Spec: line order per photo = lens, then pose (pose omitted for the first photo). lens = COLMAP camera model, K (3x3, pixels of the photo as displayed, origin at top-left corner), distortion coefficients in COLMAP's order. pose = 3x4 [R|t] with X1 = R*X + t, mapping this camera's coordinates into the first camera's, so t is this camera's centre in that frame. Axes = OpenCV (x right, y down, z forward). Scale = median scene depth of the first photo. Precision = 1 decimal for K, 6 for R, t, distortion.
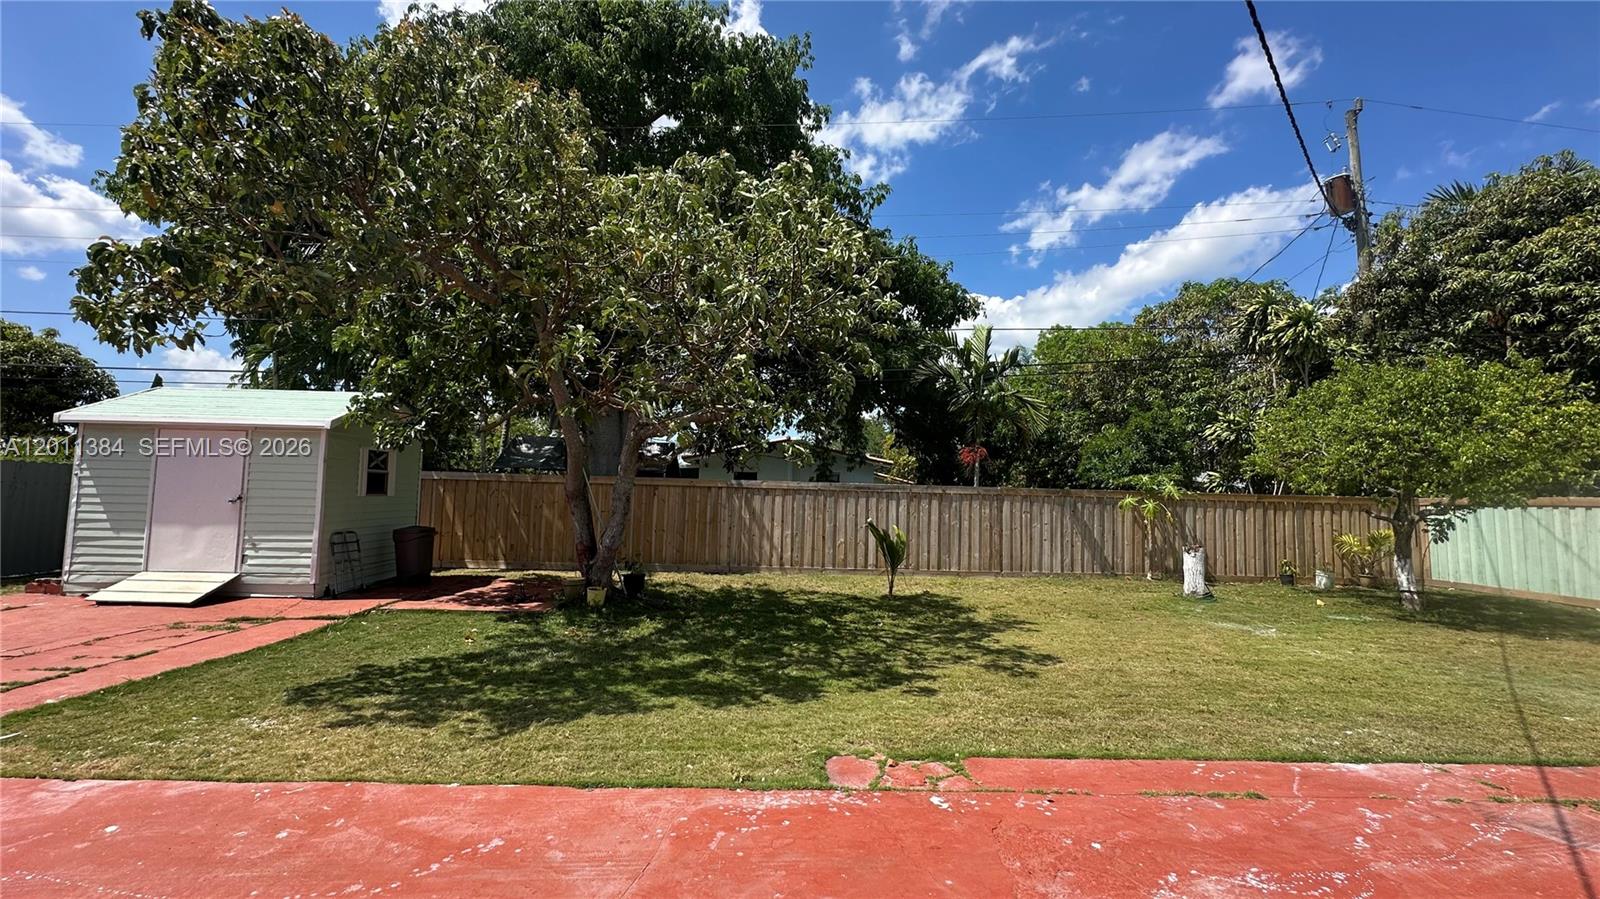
lens RADIAL K [[664.5, 0, 800.0], [0, 664.5, 449.5], [0, 0, 1]] dist [0.007273, -0.000124]
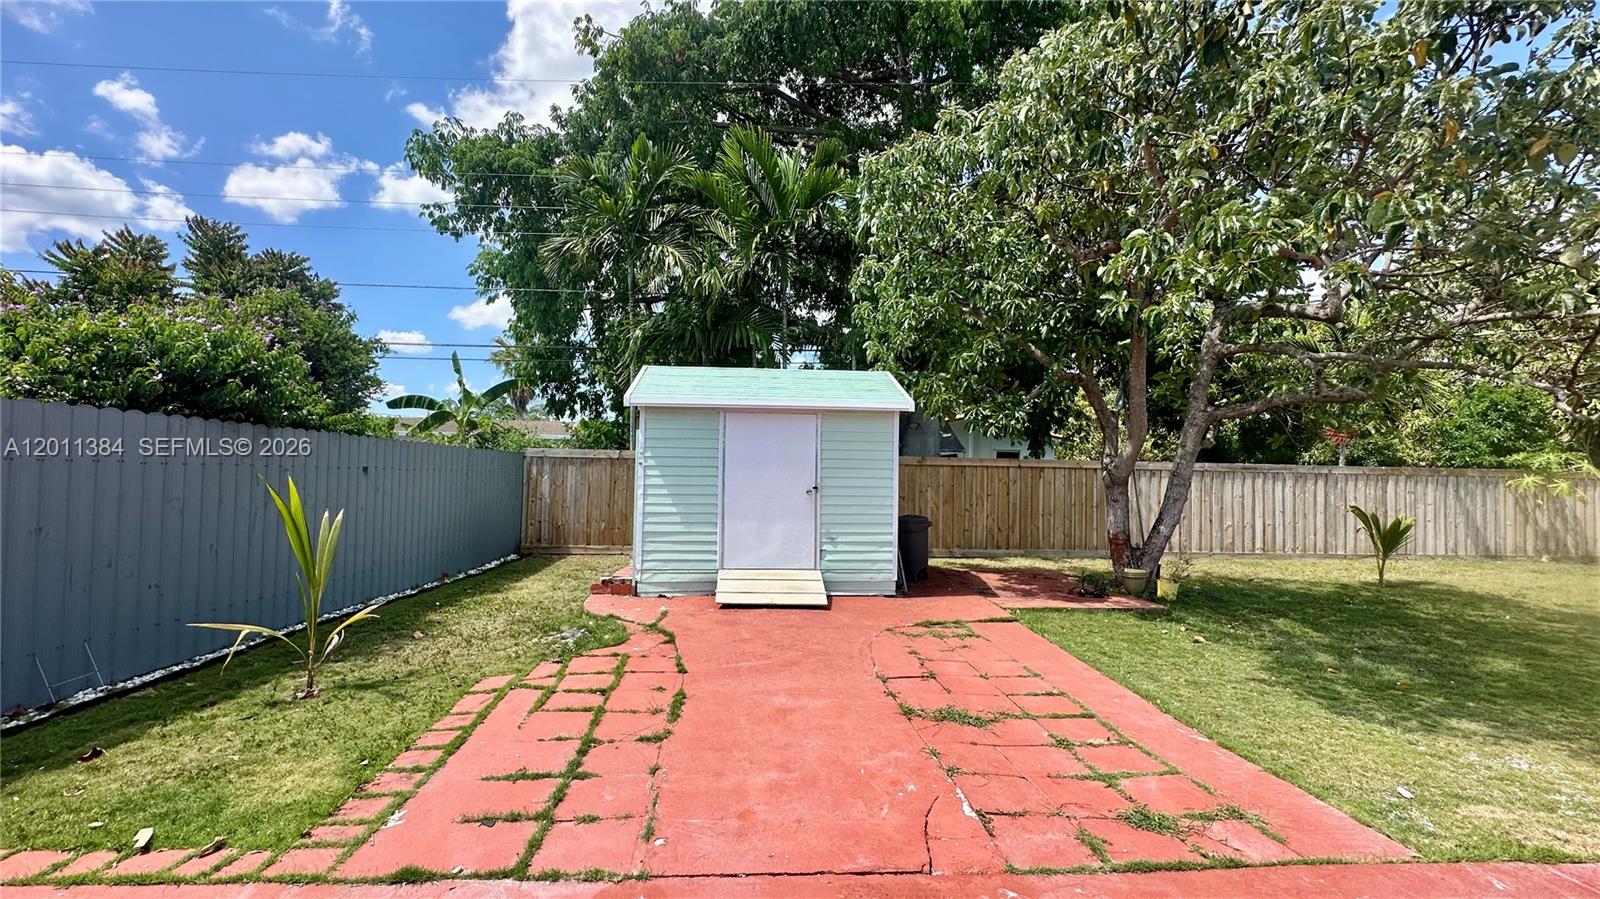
lens RADIAL K [[664.5, 0, 800.0], [0, 664.5, 449.5], [0, 0, 1]] dist [0.007273, -0.000124]
pose [[0.999311, -0.006644, 0.036523, -0.659874], [0.005311, 0.999320, 0.036489, -0.009324], [-0.036741, -0.036269, 0.998666, 0.072683]]
